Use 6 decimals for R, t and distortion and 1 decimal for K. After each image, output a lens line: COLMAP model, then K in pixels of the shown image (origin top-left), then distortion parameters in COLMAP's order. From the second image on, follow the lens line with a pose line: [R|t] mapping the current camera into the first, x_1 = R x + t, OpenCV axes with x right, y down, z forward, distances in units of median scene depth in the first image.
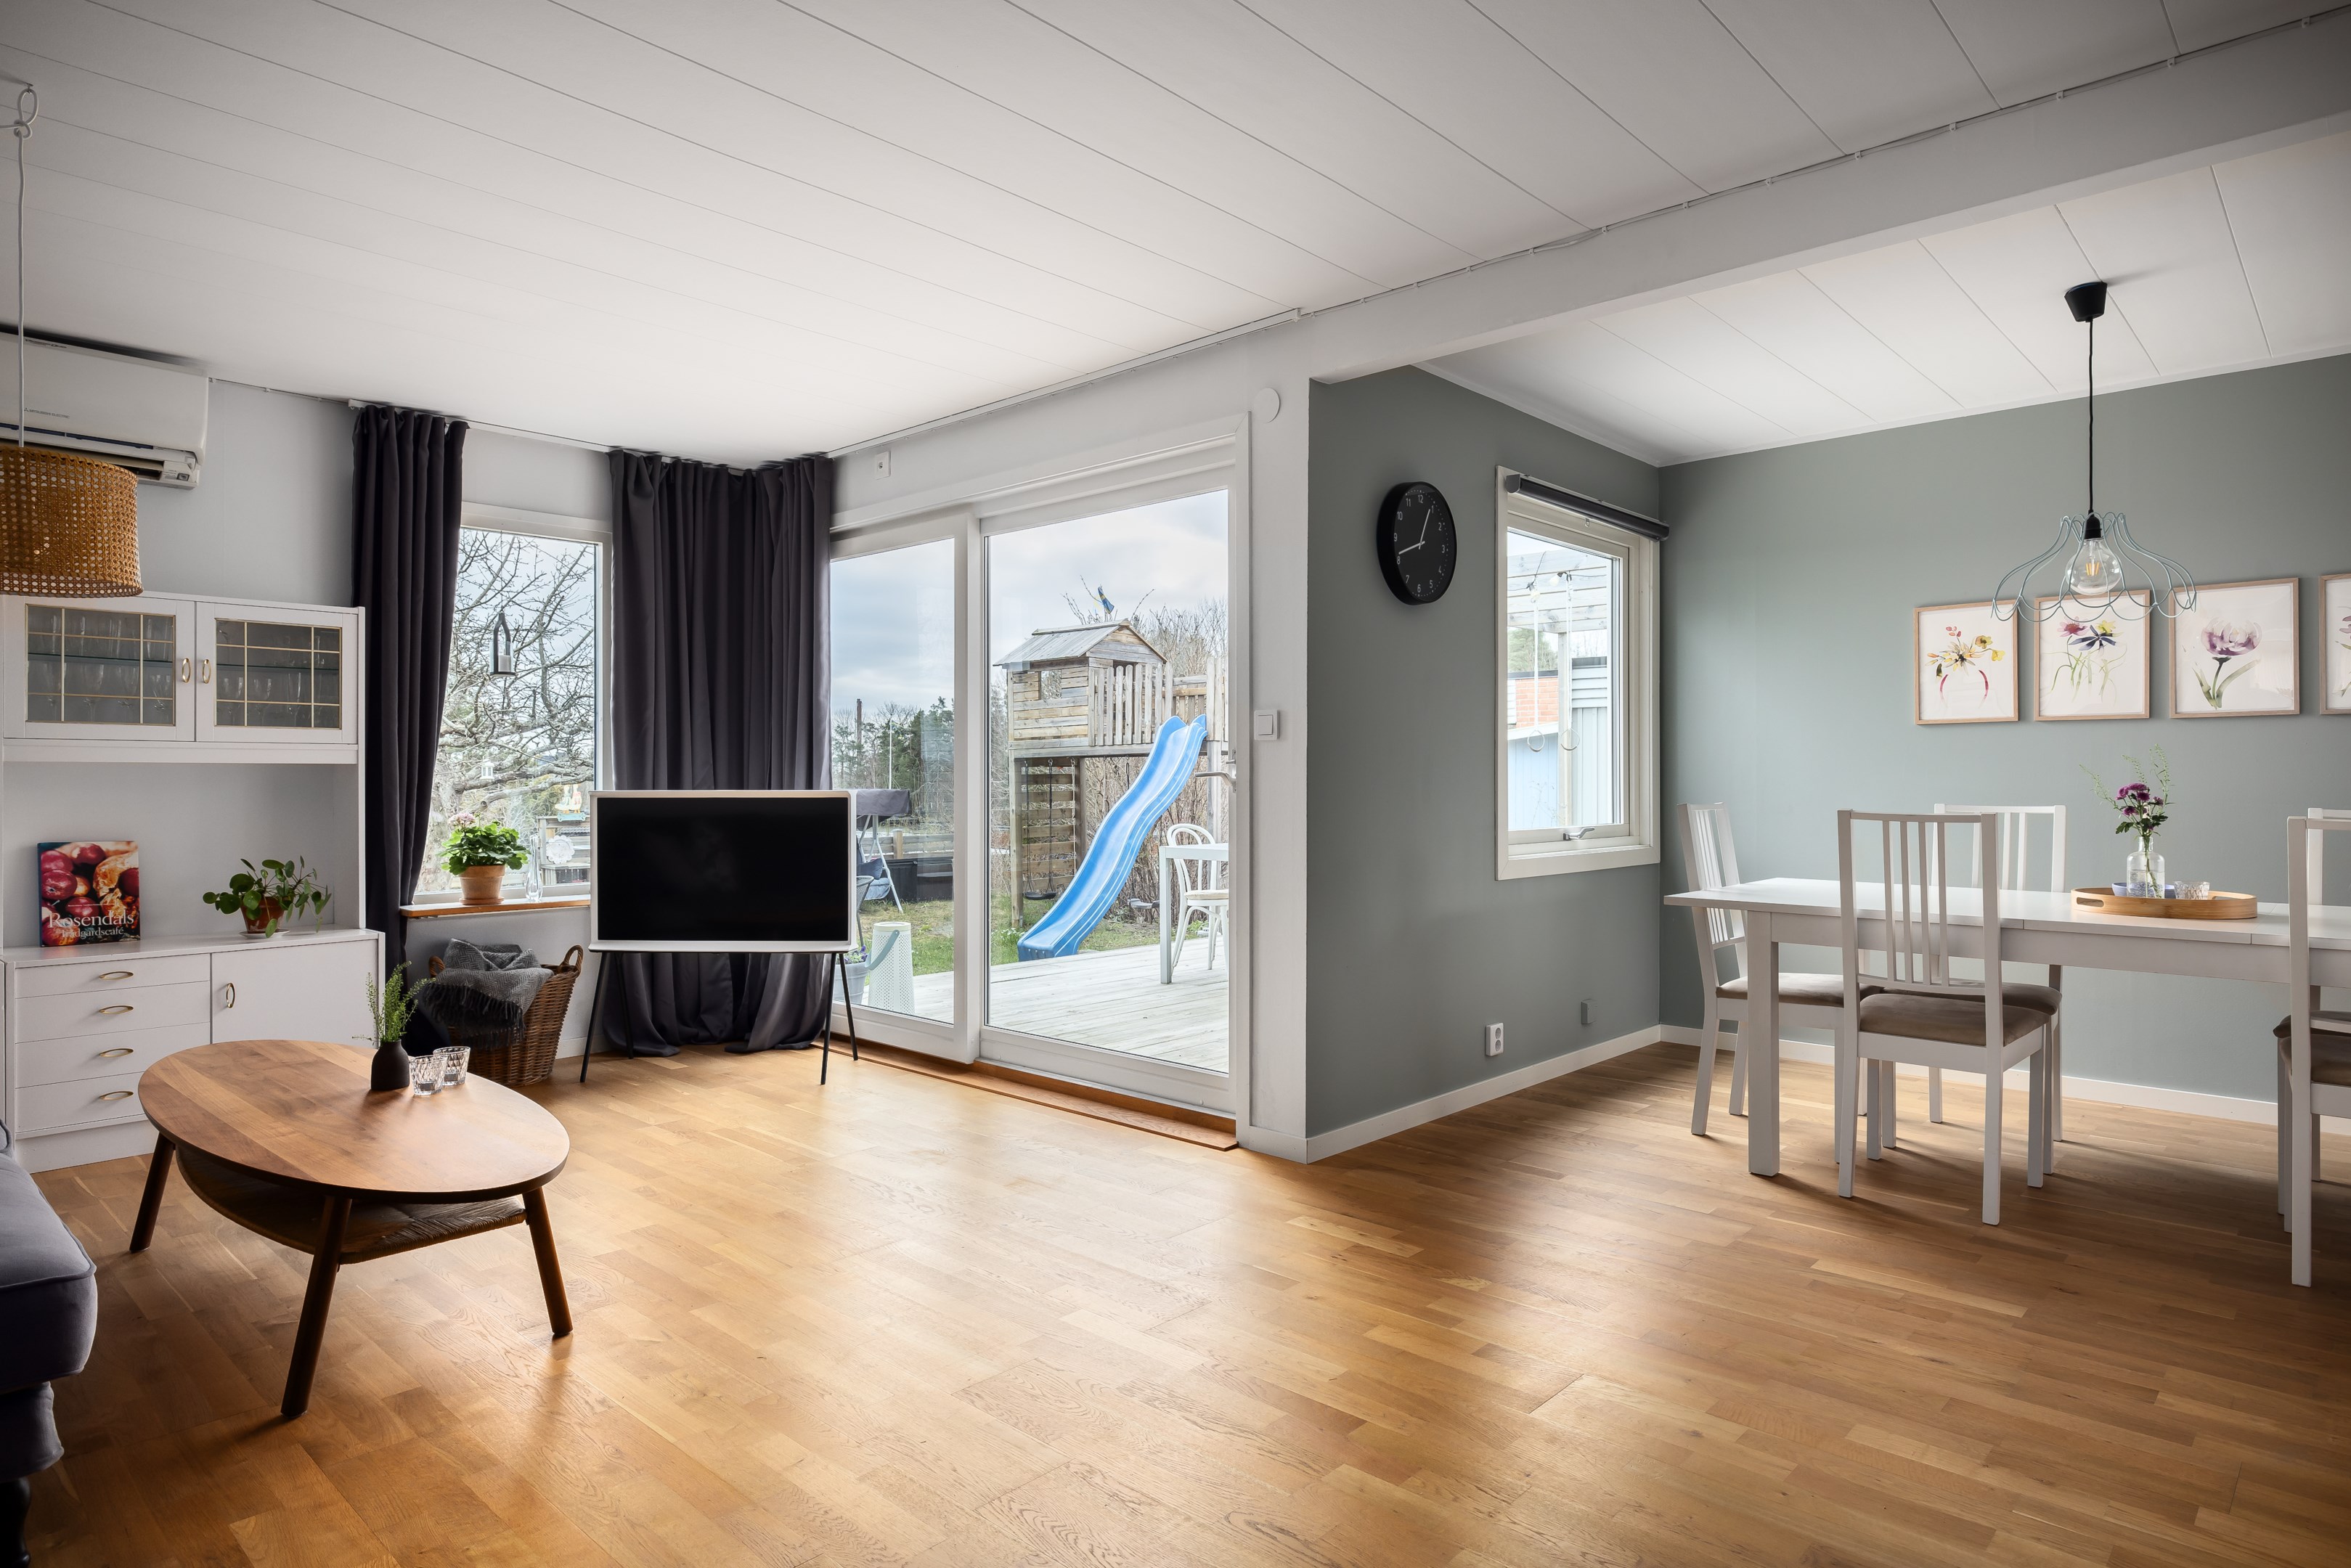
lens RADIAL K [[1332.3, 0, 1178.2], [0, 1332.3, 778.7], [0, 0, 1]] dist [0.001418, 0.000213]
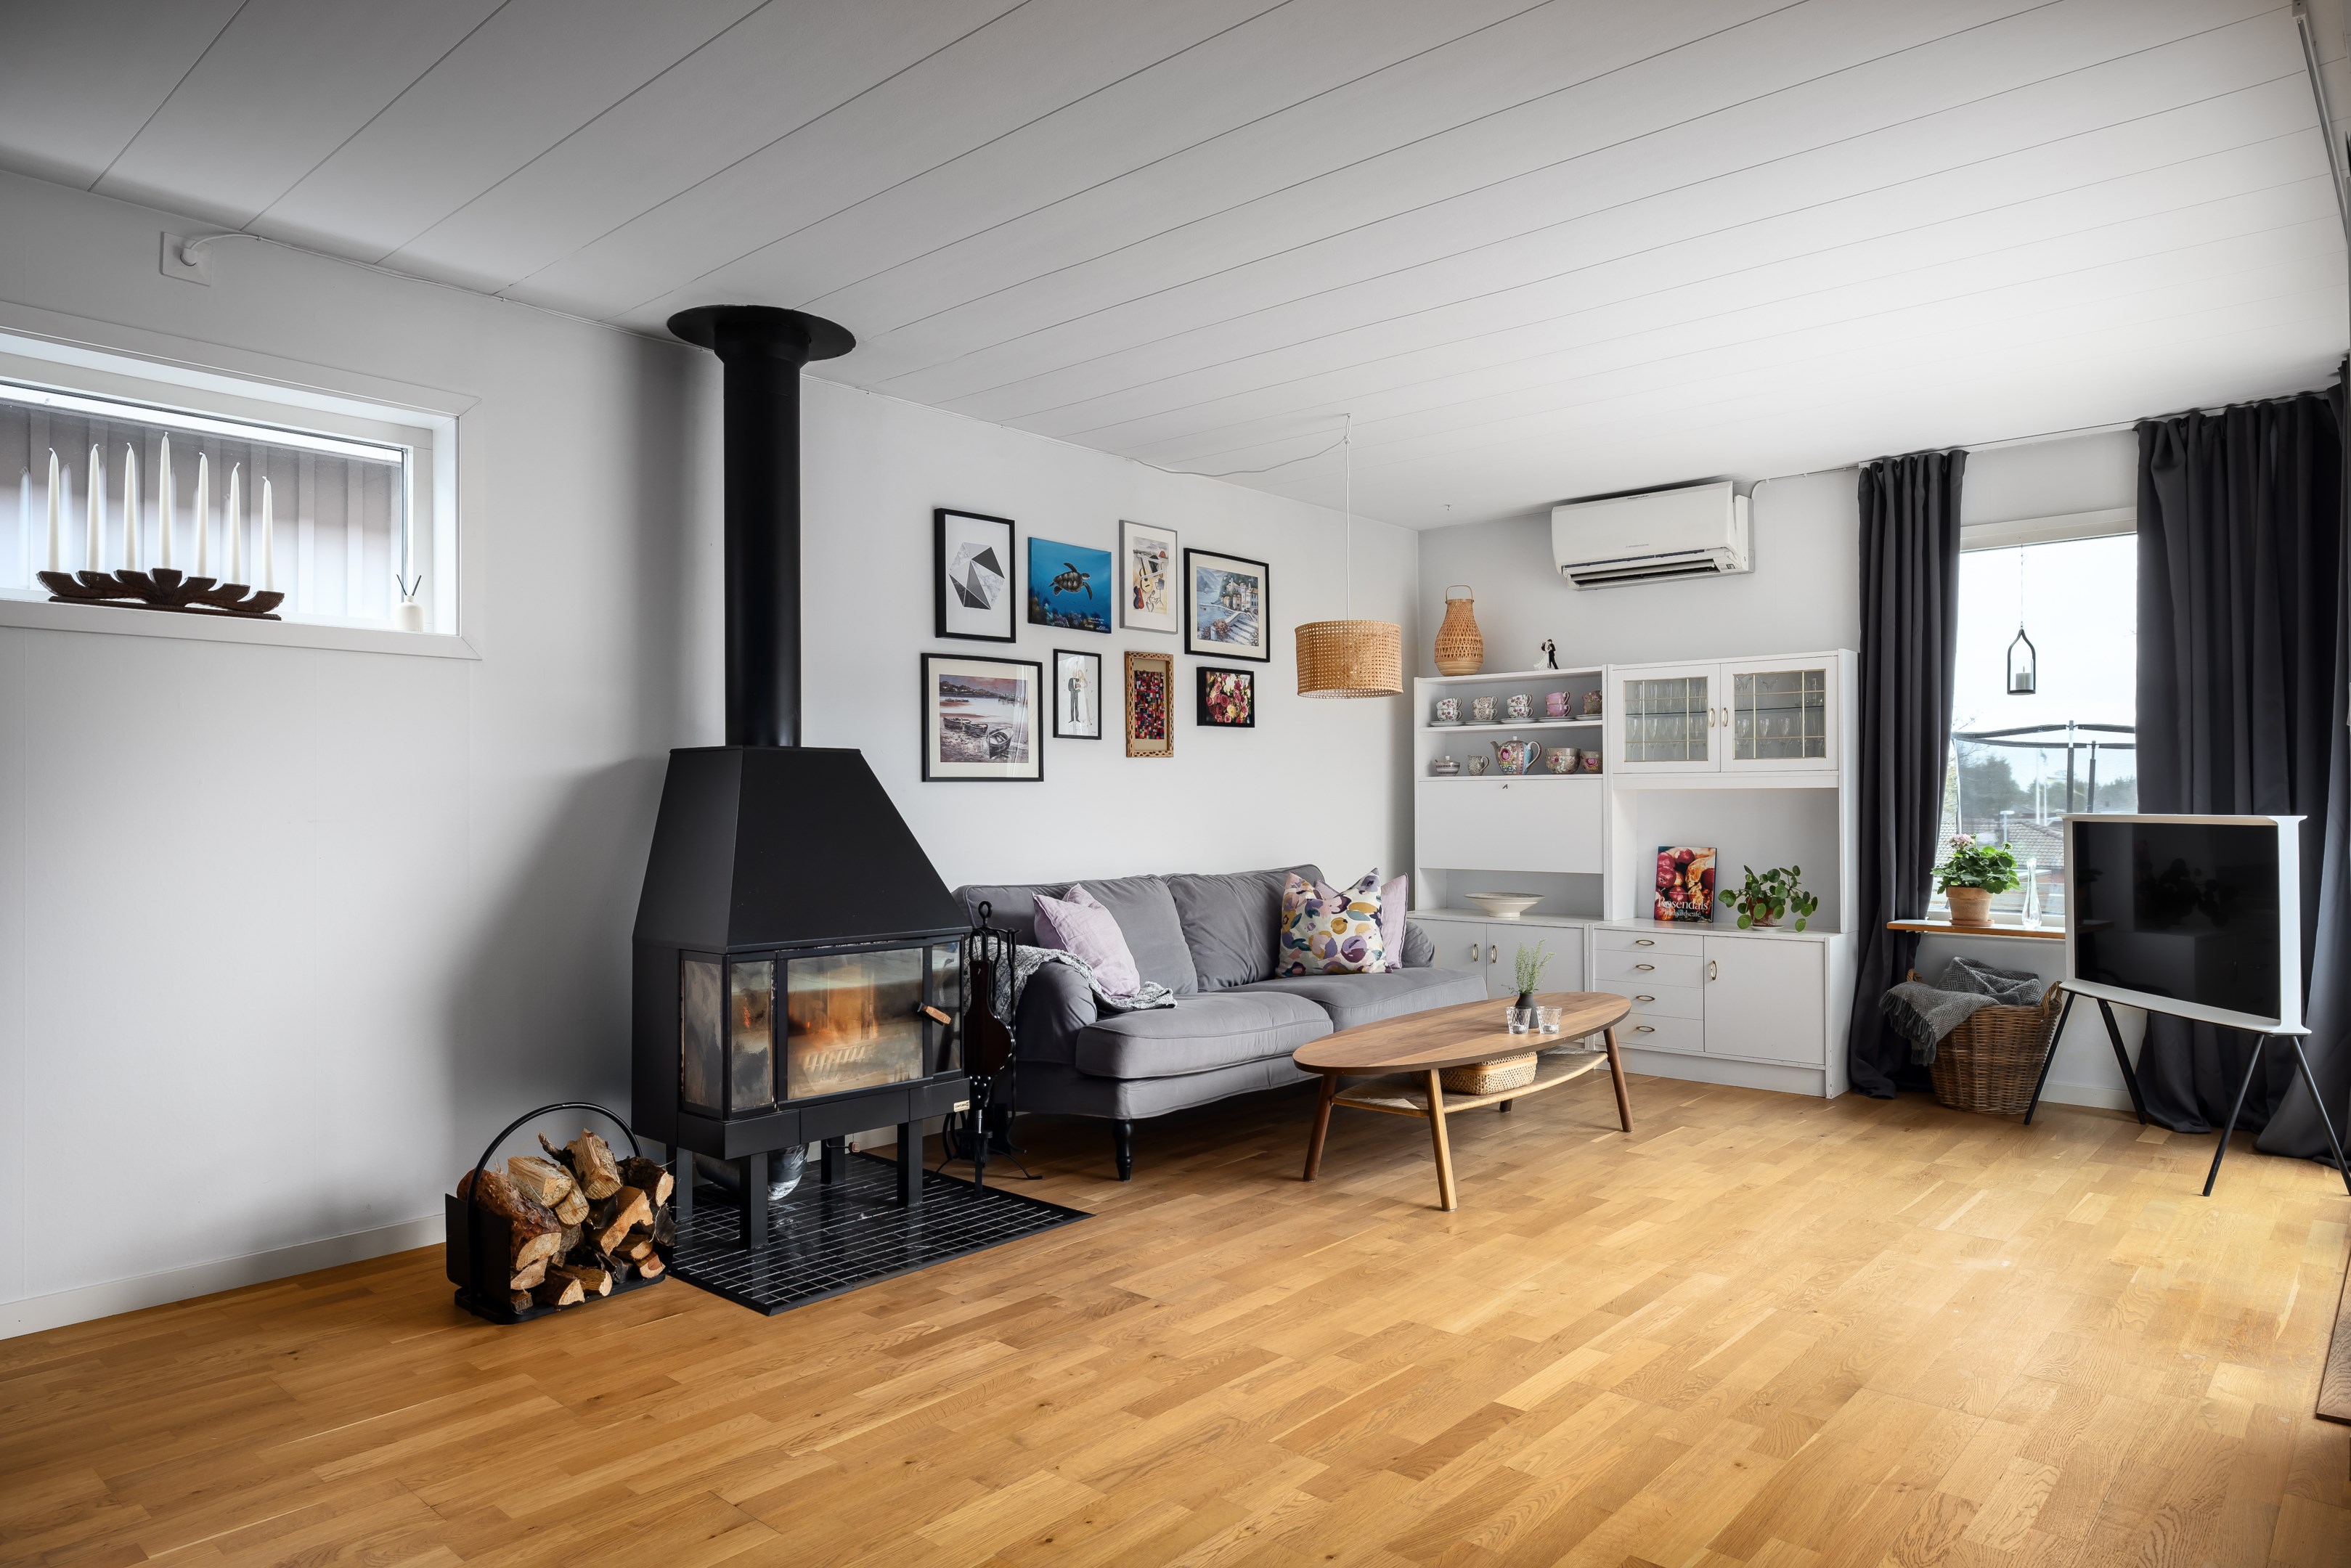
lens RADIAL K [[1475.7, 0, 1176.1], [0, 1475.7, 788.4], [0, 0, 1]] dist [-0.003818, 0.000317]
pose [[0.004179, -0.007724, -0.999961, 0.680478], [0.002650, 0.999967, -0.007713, -0.002421], [0.999988, -0.002617, 0.004199, 0.465439]]
